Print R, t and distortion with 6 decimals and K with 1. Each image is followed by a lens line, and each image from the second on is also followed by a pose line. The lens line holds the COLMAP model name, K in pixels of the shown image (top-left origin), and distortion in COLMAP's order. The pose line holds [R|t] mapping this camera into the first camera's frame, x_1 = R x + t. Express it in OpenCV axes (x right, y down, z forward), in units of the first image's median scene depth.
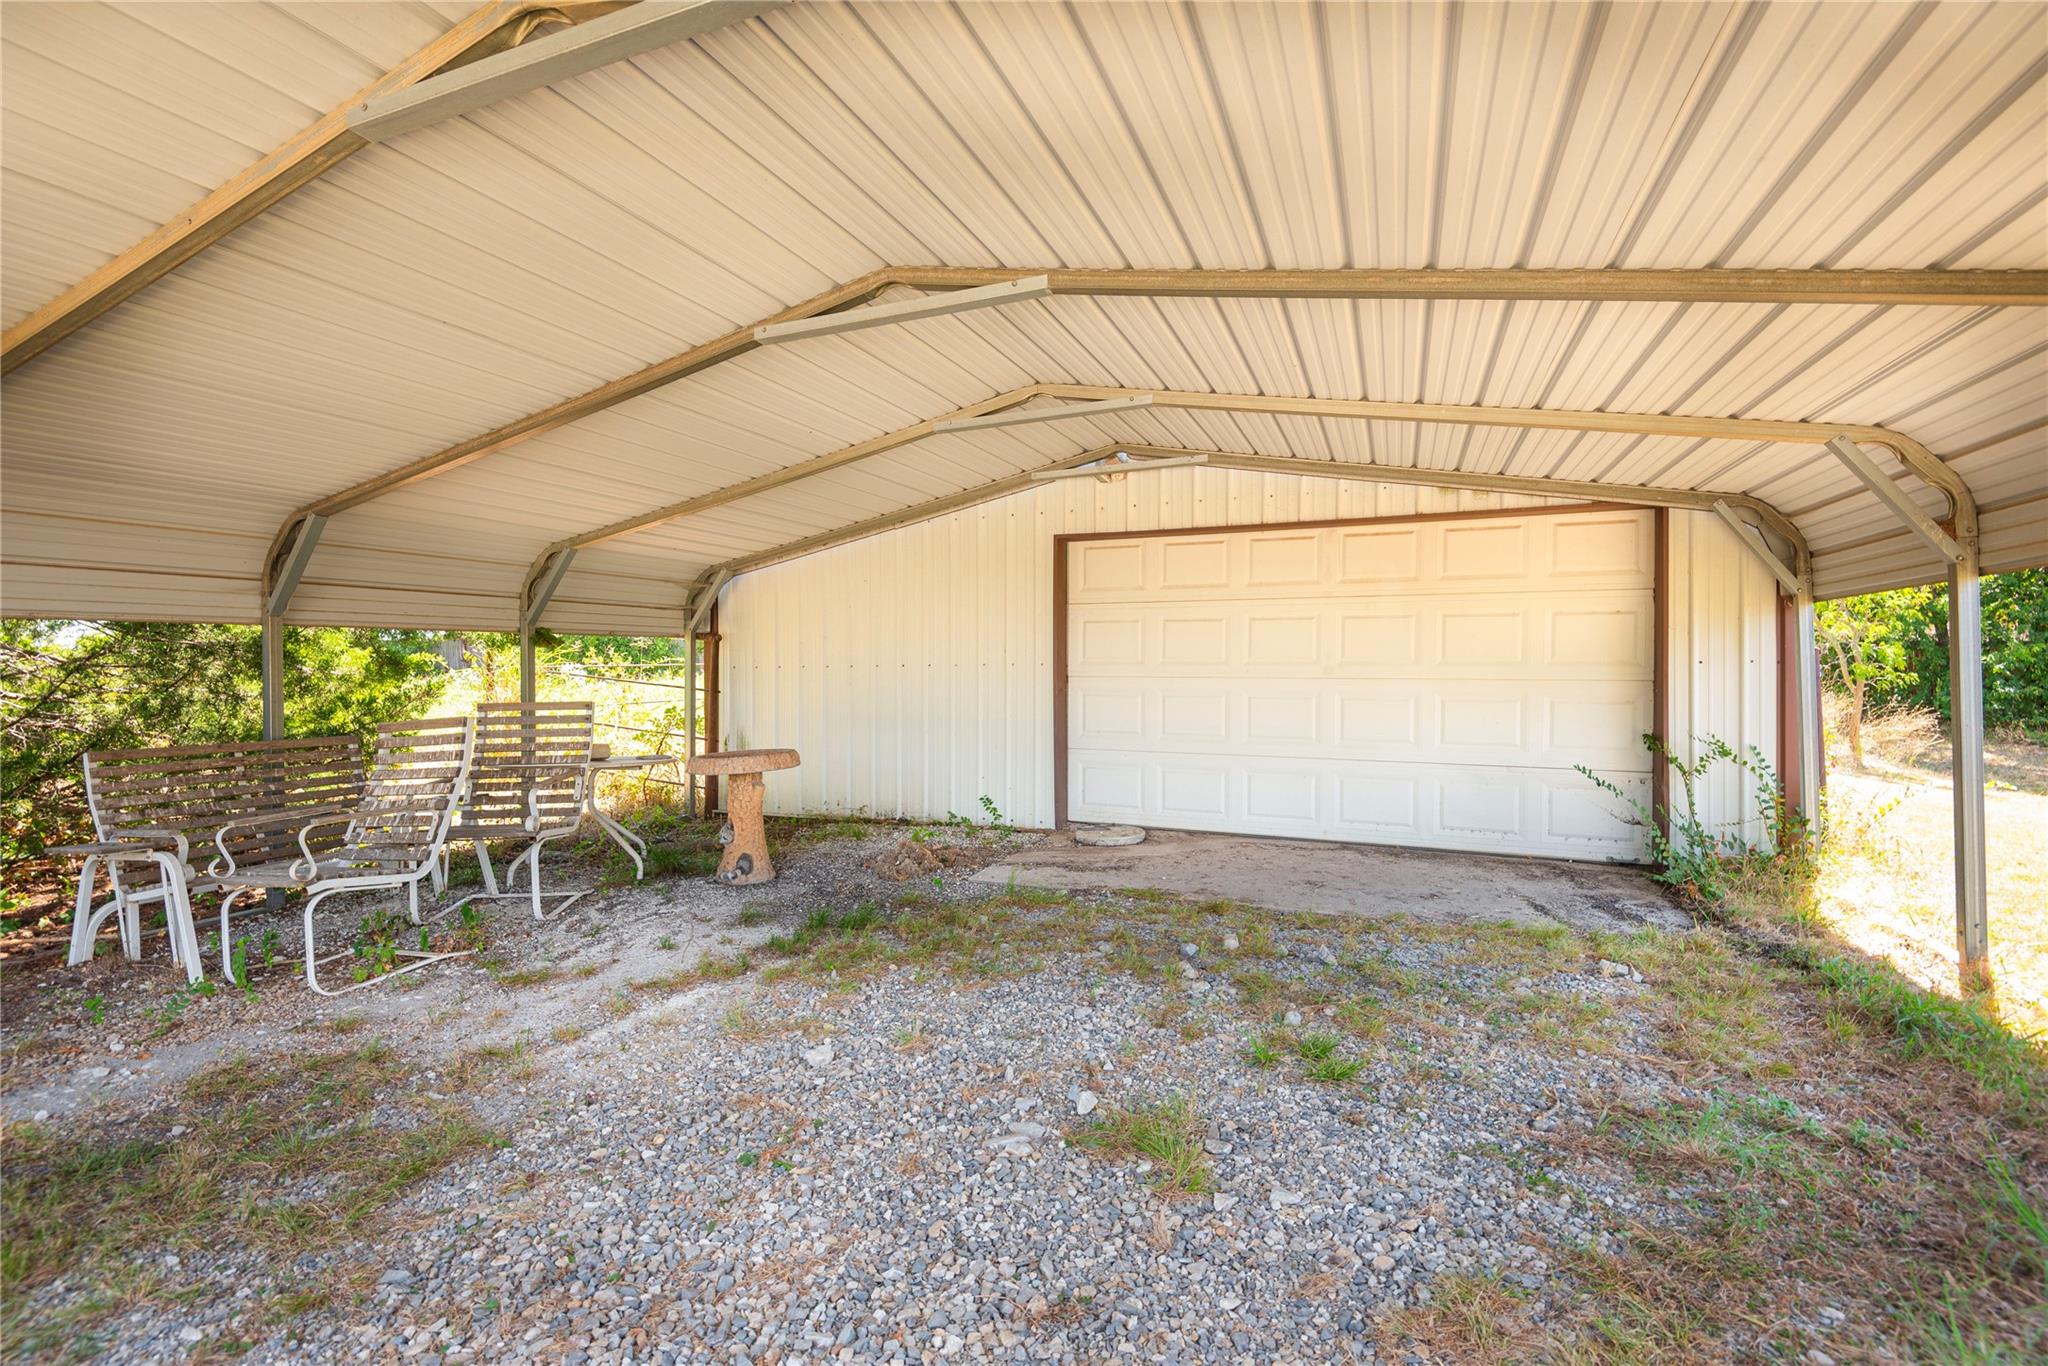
lens RADIAL K [[920.1, 0, 1022.3], [0, 920.1, 683.1], [0, 0, 1]] dist [0.008237, -0.004494]
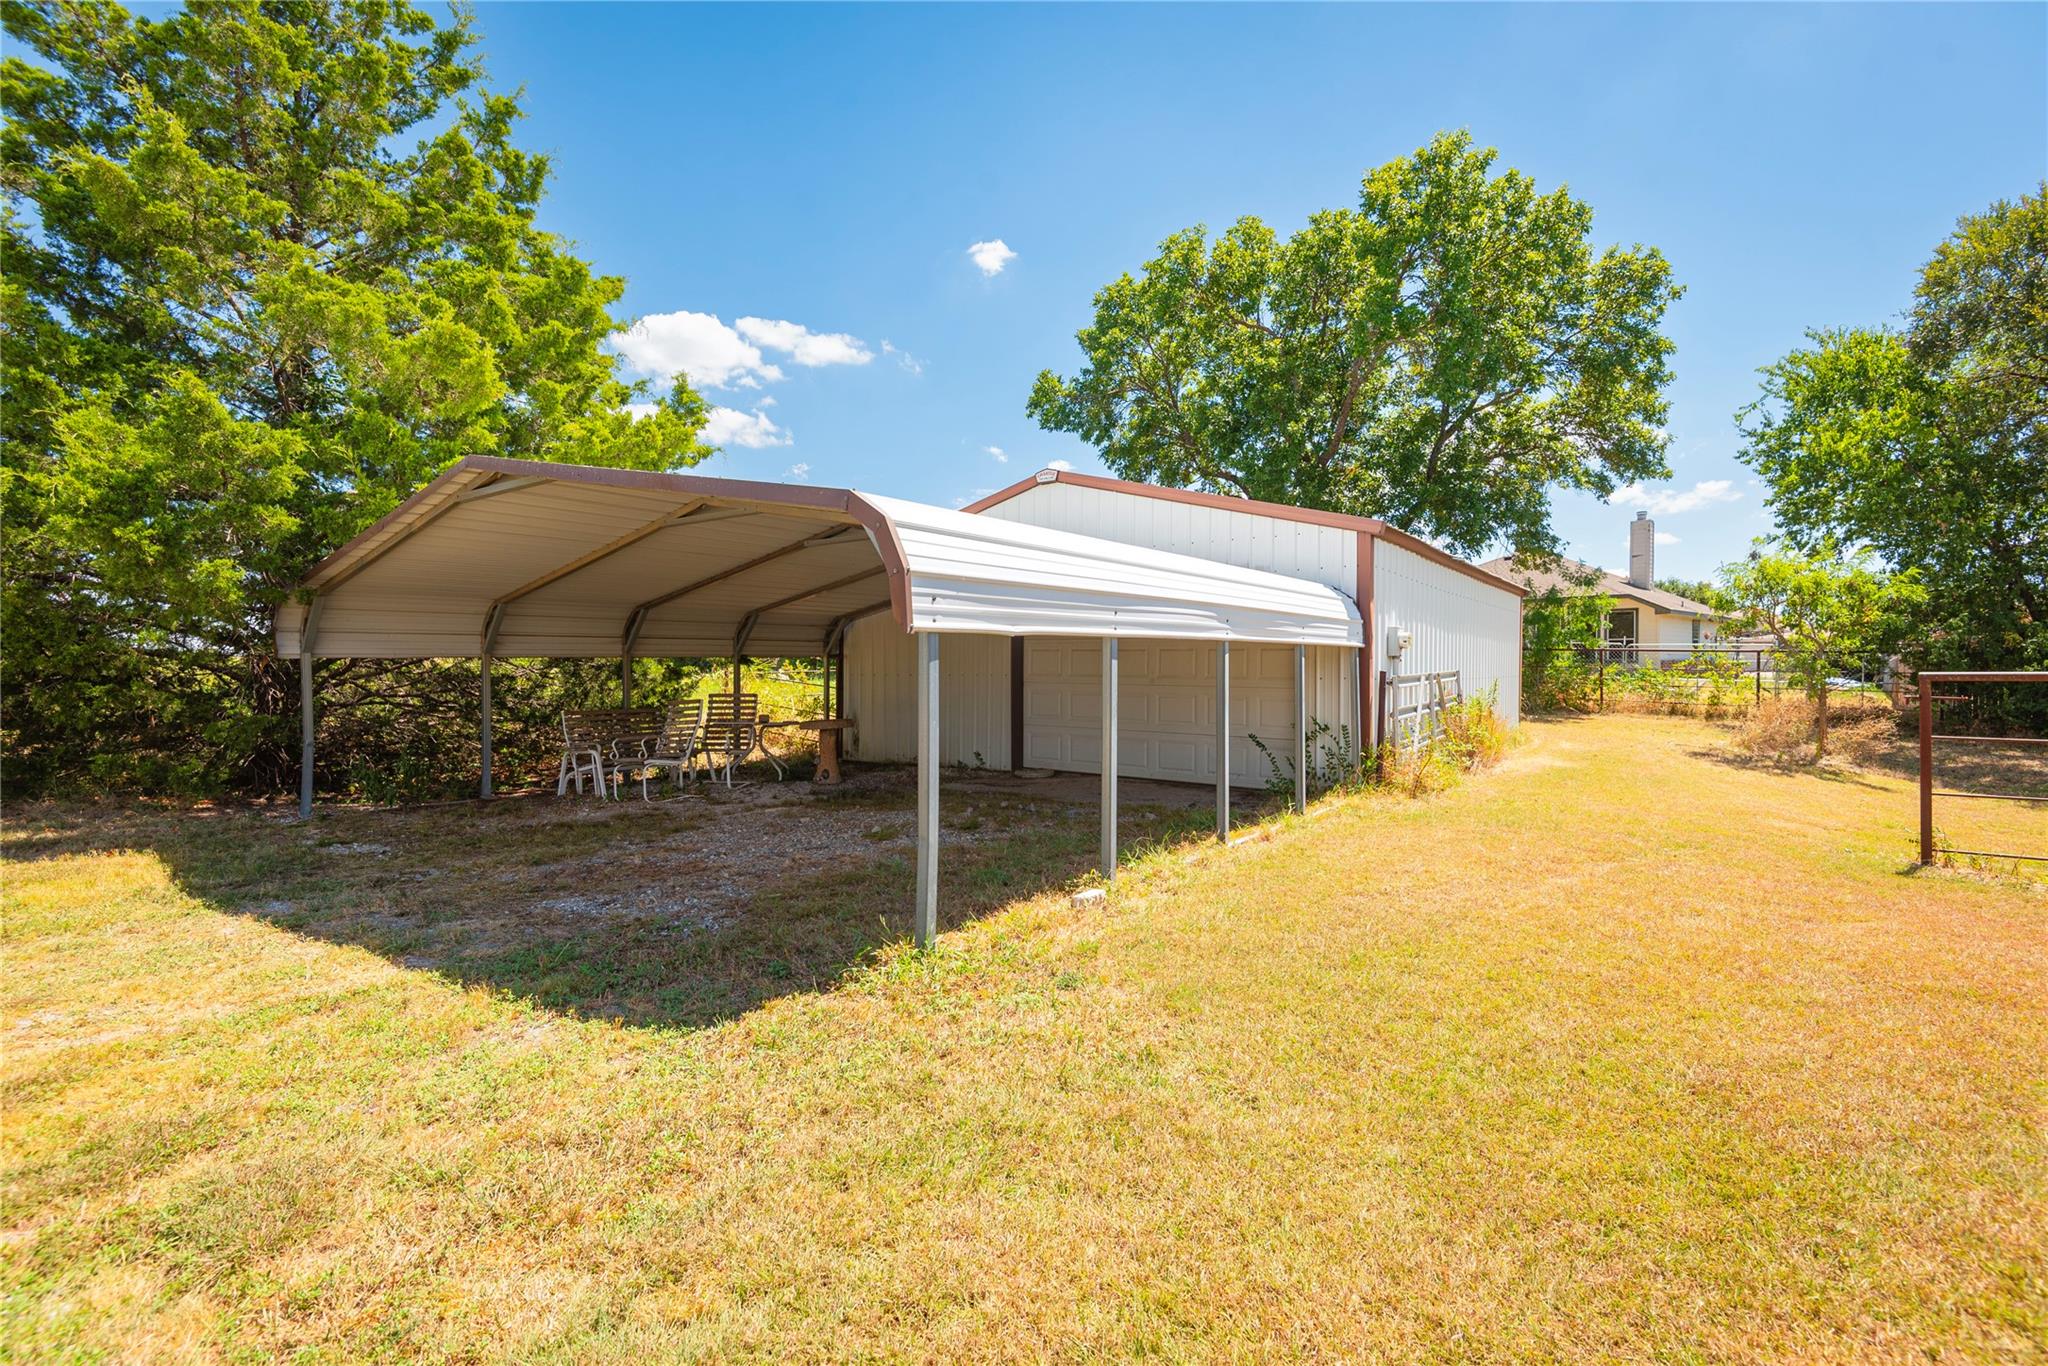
lens RADIAL K [[920.1, 0, 1030.1], [0, 920.1, 674.1], [0, 0, 1]] dist [0.008237, -0.004494]
pose [[0.971571, 0.006548, -0.236658, 0.521709], [-0.008137, 0.999950, -0.005738, -0.012955], [0.236609, 0.007501, 0.971576, -0.734348]]
